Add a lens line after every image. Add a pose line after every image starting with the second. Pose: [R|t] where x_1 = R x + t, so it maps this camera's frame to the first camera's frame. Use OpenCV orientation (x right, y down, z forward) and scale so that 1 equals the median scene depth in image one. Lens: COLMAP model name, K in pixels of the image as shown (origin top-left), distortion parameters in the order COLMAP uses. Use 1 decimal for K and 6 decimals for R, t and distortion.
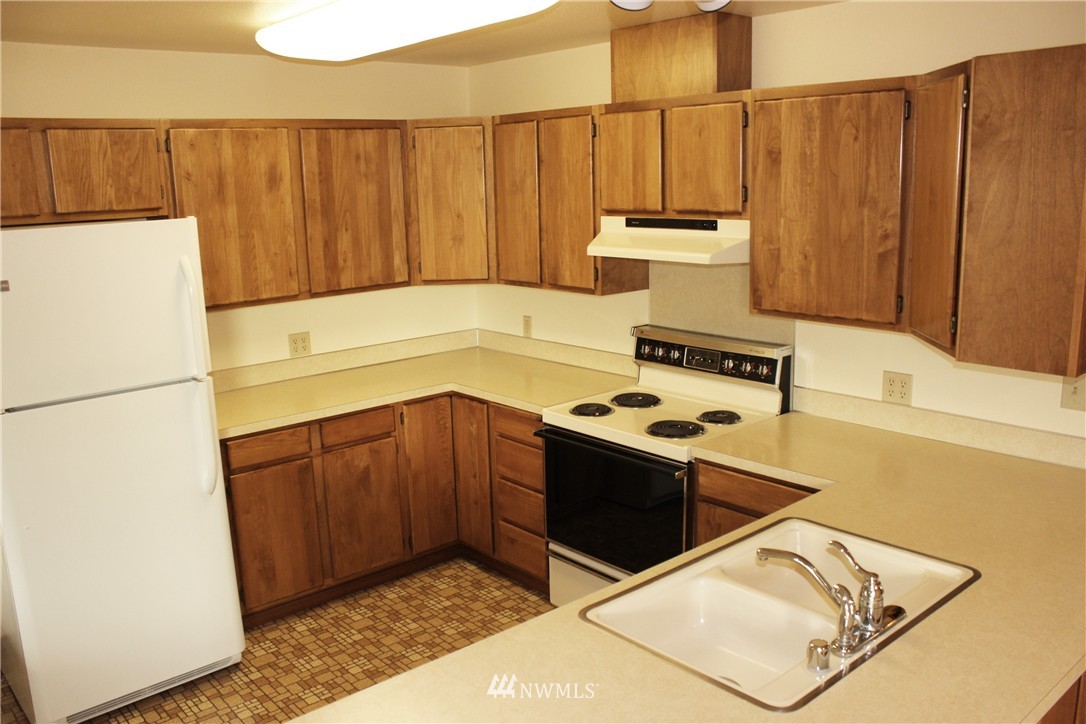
lens RADIAL K [[905.7, 0, 552.0], [0, 905.7, 370.8], [0, 0, 1]] dist [-0.108608, 0.099734]
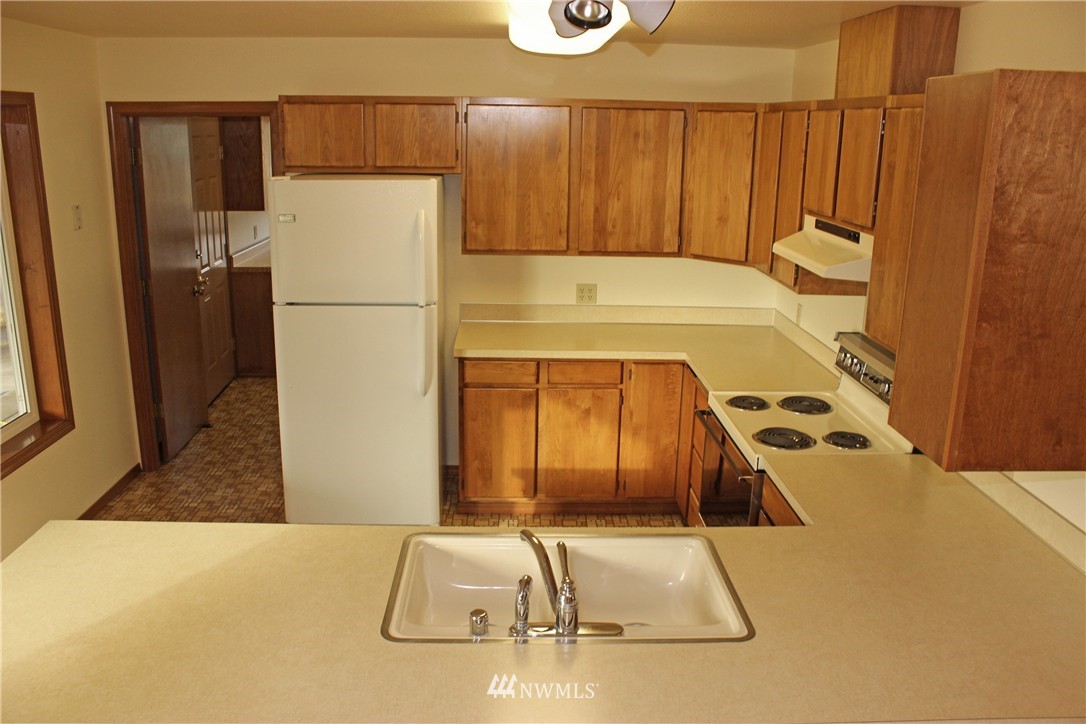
lens RADIAL K [[905.7, 0, 546.7], [0, 905.7, 365.6], [0, 0, 1]] dist [-0.108608, 0.099734]
pose [[0.783597, 0.206975, -0.585779, 0.413381], [-0.177809, 0.978148, 0.107757, -0.061135], [0.595282, 0.019719, 0.803275, 0.050064]]
